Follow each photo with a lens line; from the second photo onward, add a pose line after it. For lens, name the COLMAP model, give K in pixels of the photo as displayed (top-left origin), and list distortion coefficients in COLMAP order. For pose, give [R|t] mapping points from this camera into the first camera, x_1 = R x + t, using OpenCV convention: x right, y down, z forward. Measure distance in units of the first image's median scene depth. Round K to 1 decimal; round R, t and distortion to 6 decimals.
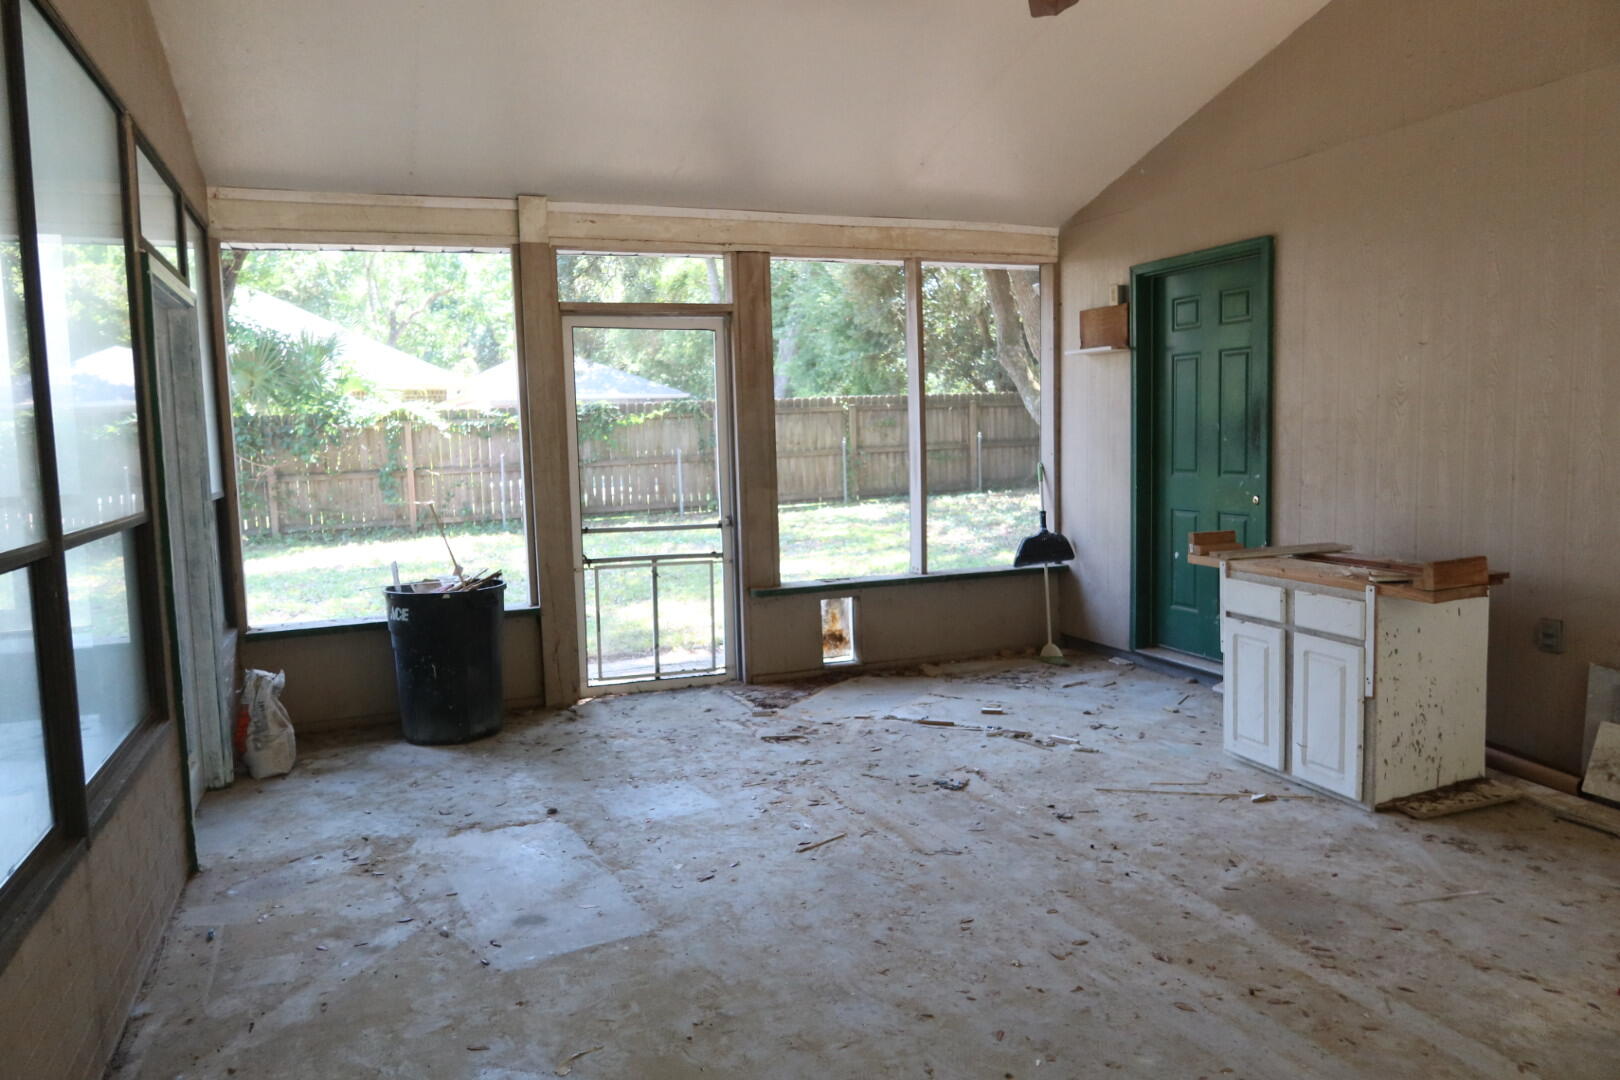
lens RADIAL K [[1119.8, 0, 810.0], [0, 1119.8, 540.0], [0, 0, 1]] dist [-0.022145, 0.004439]
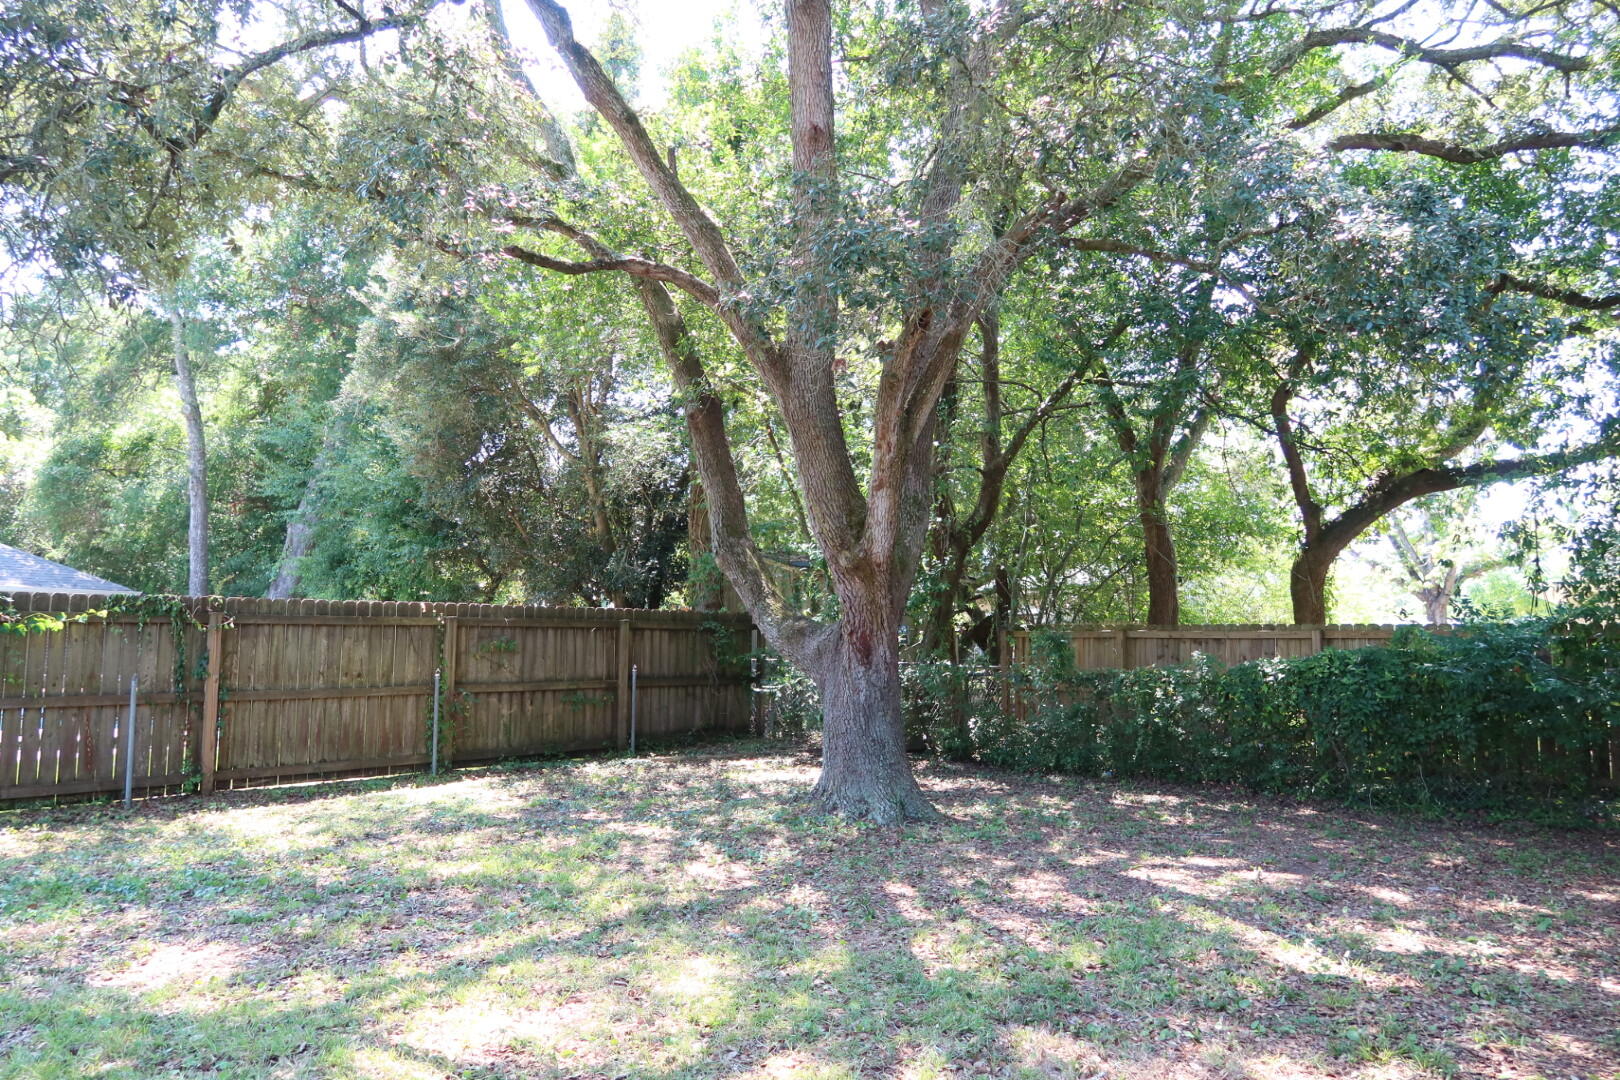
lens RADIAL K [[1119.8, 0, 810.0], [0, 1119.8, 540.0], [0, 0, 1]] dist [-0.022145, 0.004439]
pose [[0.901640, 0.078378, 0.425326, -0.073050], [0.007943, 0.980274, -0.197481, -0.051341], [-0.432414, 0.181435, 0.883232, 0.482759]]
